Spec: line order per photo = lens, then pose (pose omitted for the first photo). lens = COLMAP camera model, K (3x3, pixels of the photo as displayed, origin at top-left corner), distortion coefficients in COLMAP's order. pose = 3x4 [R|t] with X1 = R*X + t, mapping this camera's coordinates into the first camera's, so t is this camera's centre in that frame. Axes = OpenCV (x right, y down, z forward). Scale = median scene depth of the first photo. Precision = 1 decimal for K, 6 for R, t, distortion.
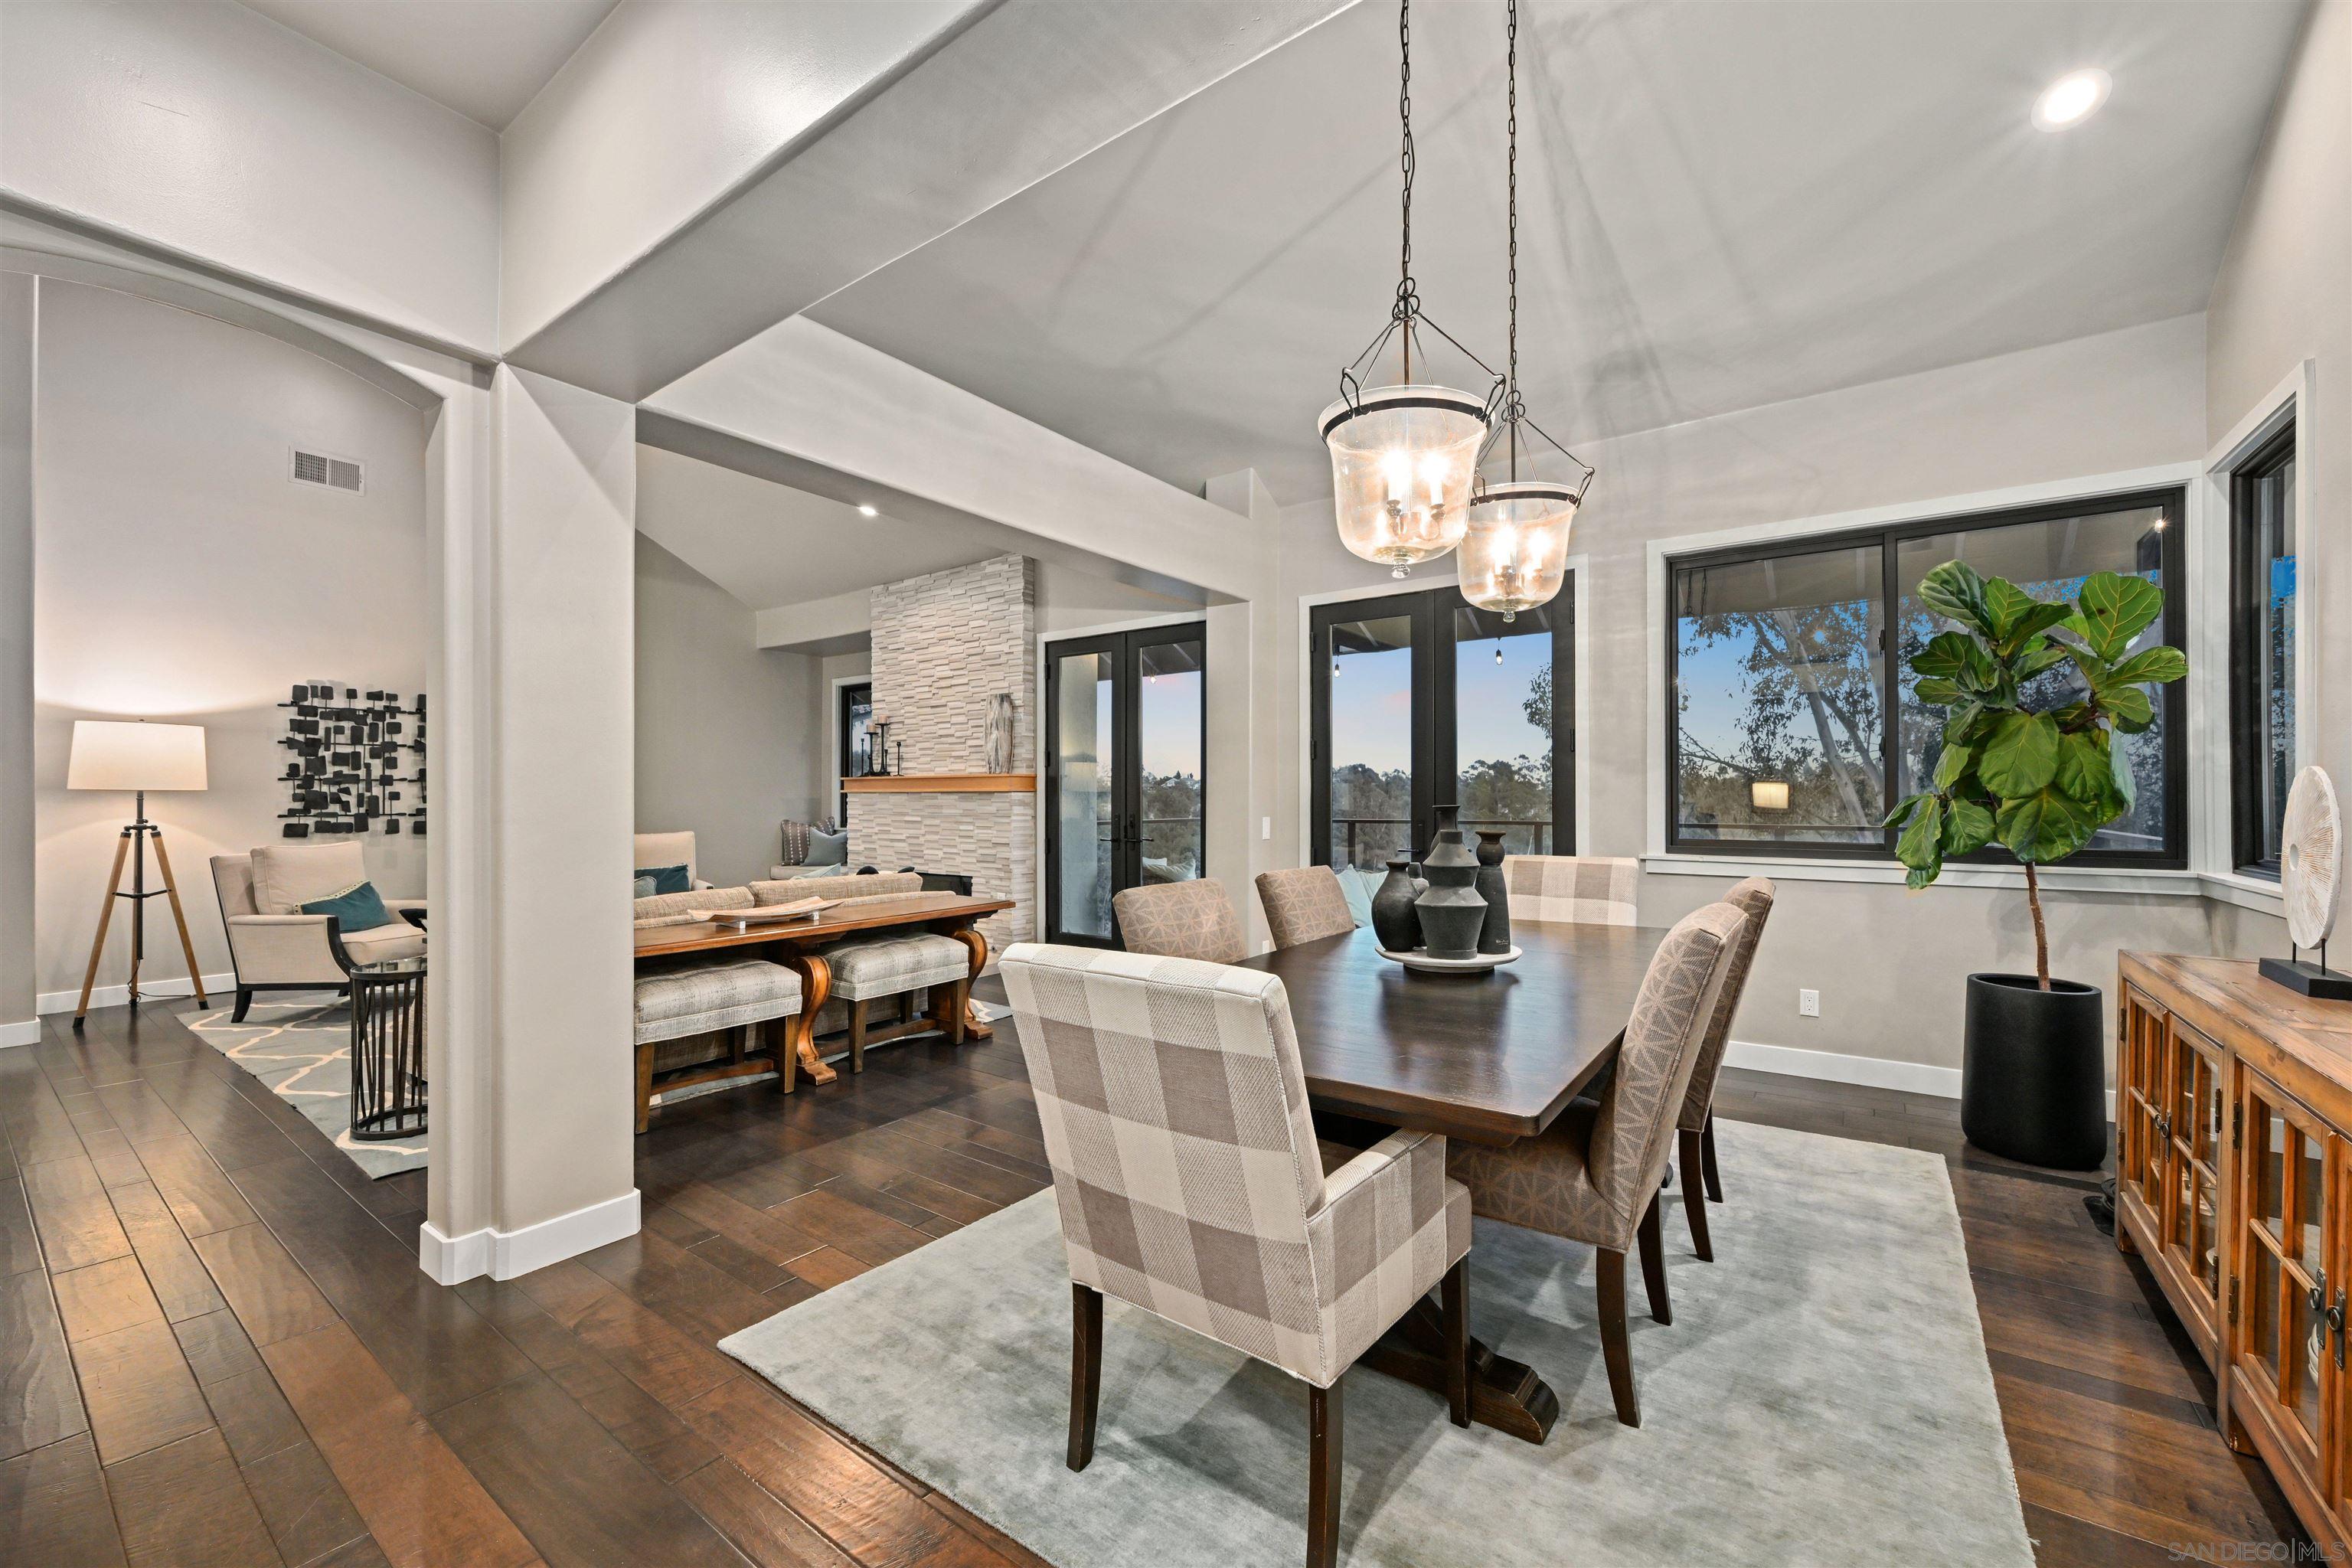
lens RADIAL K [[923.6, 0, 1182.5], [0, 923.6, 791.5], [0, 0, 1]] dist [-0.003229, -0.000400]
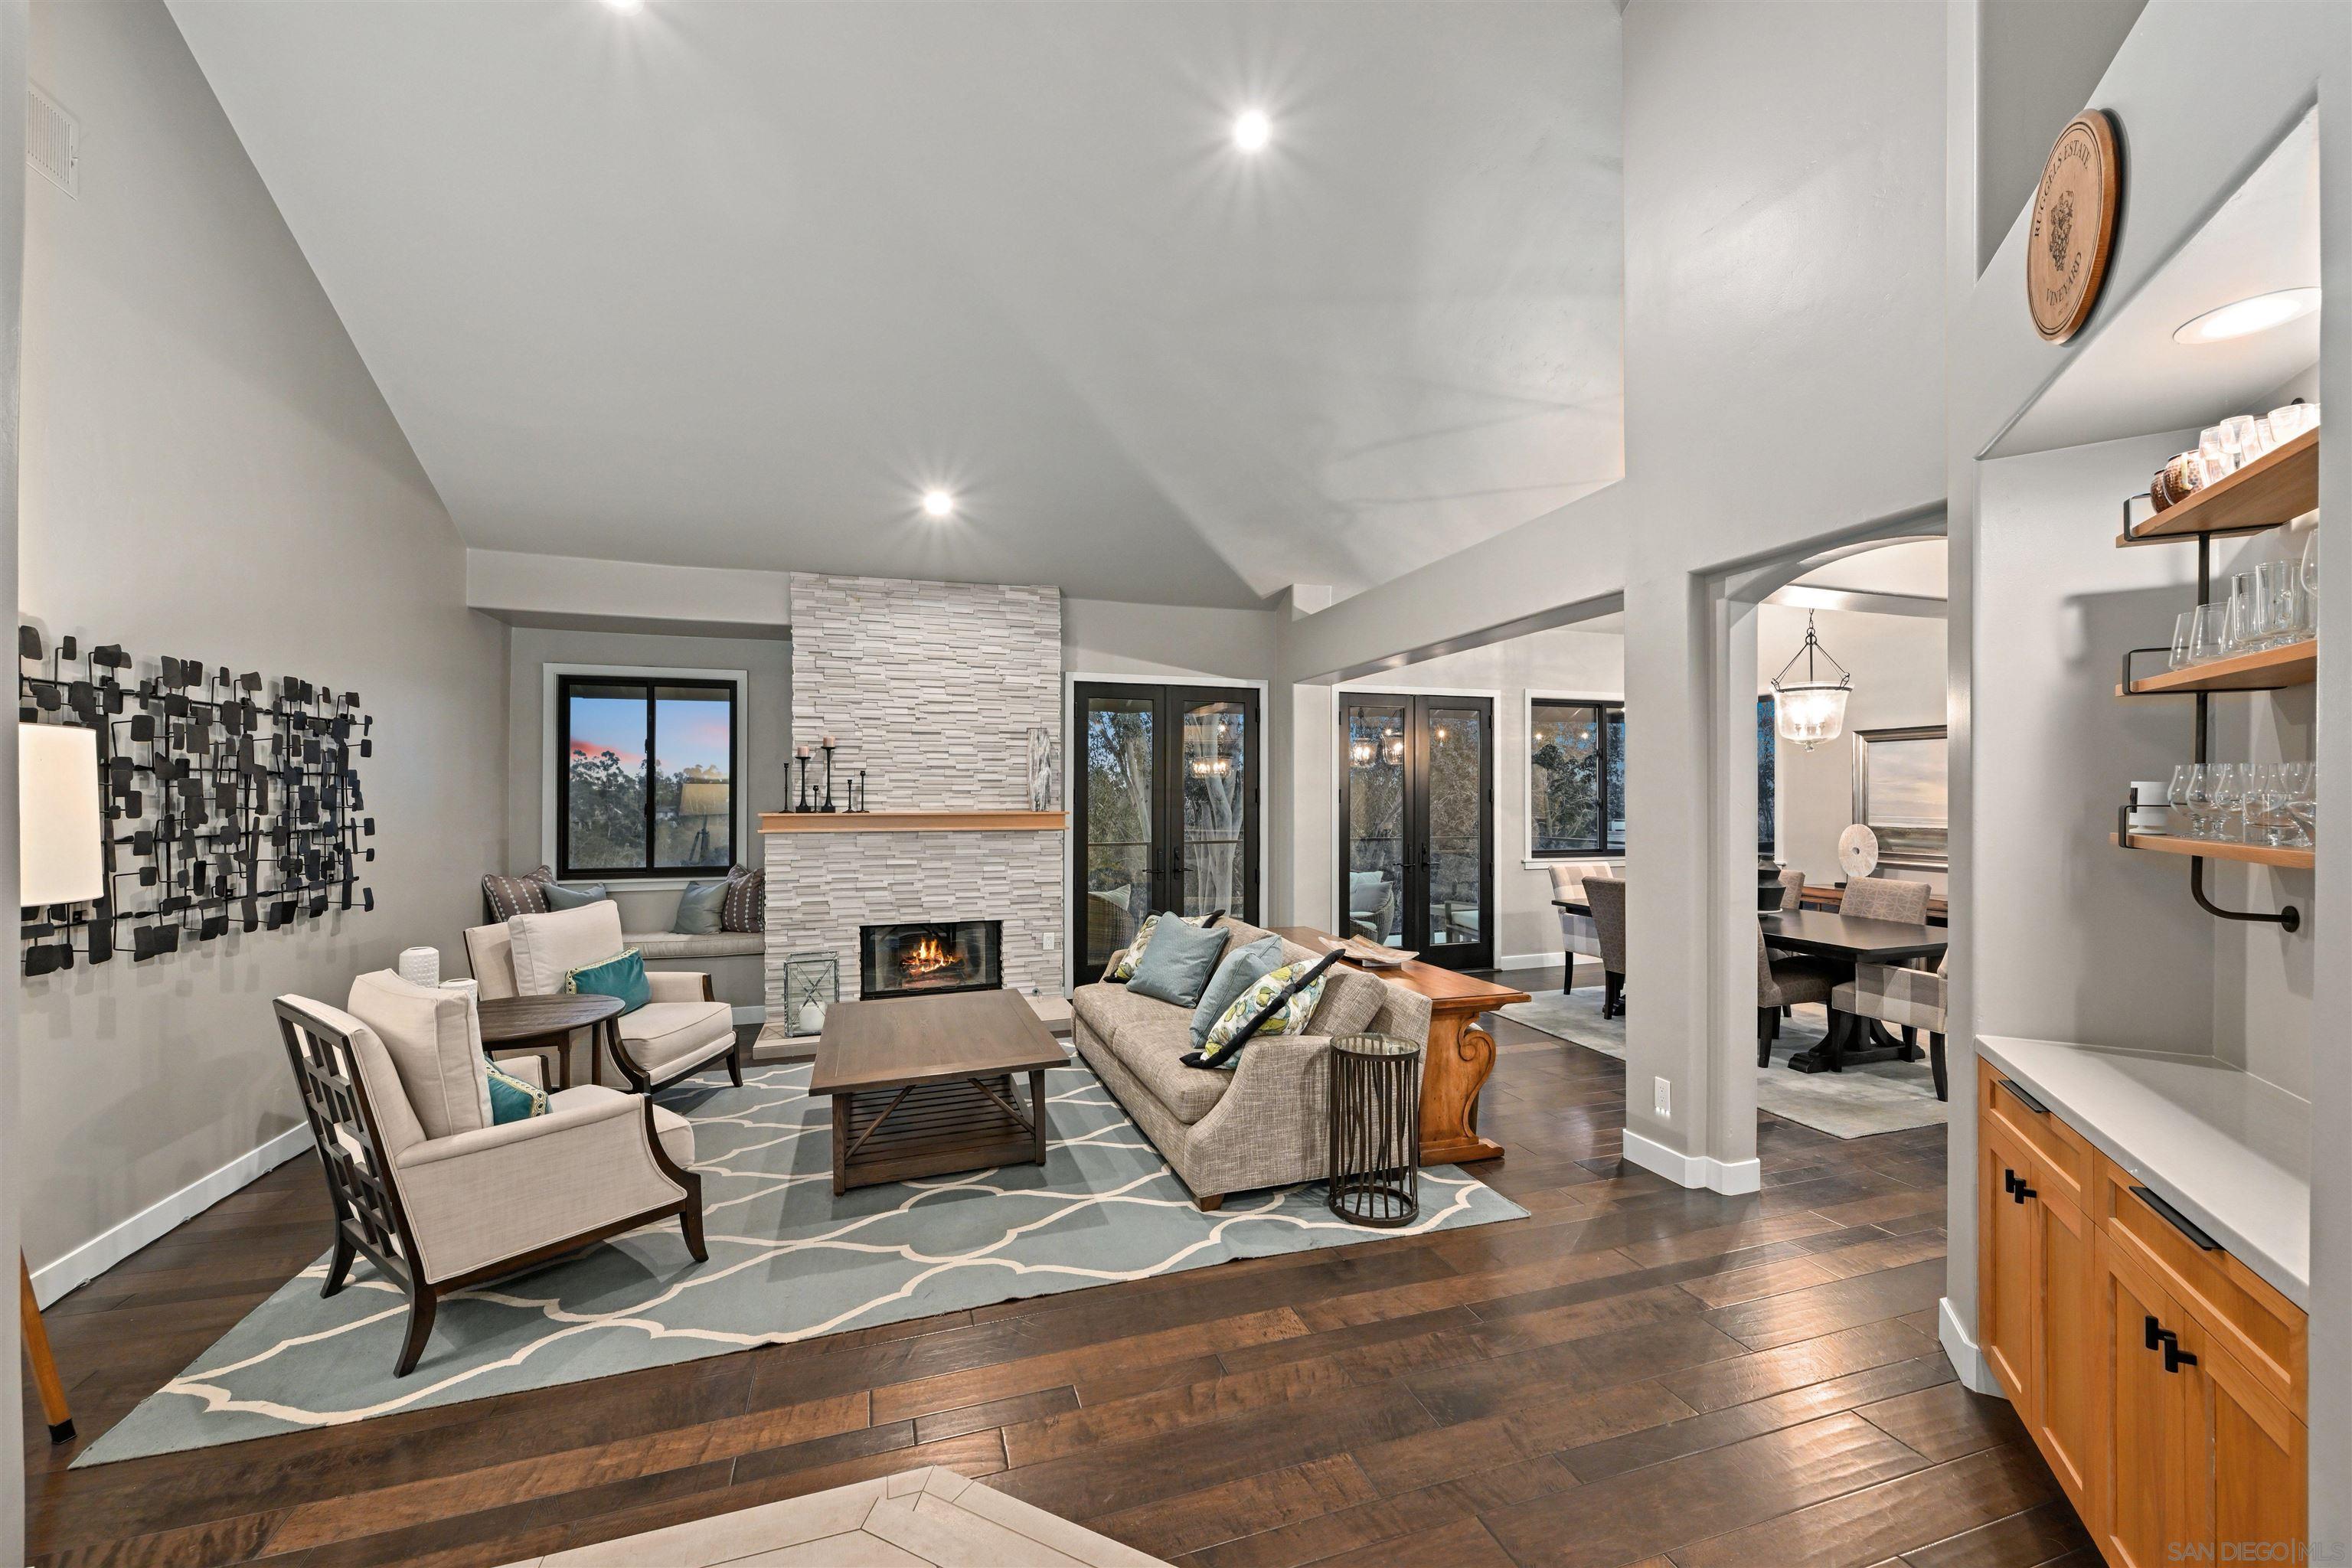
lens RADIAL K [[923.6, 0, 1184.4], [0, 923.6, 794.4], [0, 0, 1]] dist [-0.003229, -0.000400]
pose [[0.589767, 0.002835, 0.807568, -0.949672], [-0.005162, 0.999987, 0.000259, -0.040161], [-0.807557, -0.004322, 0.589774, 0.319964]]
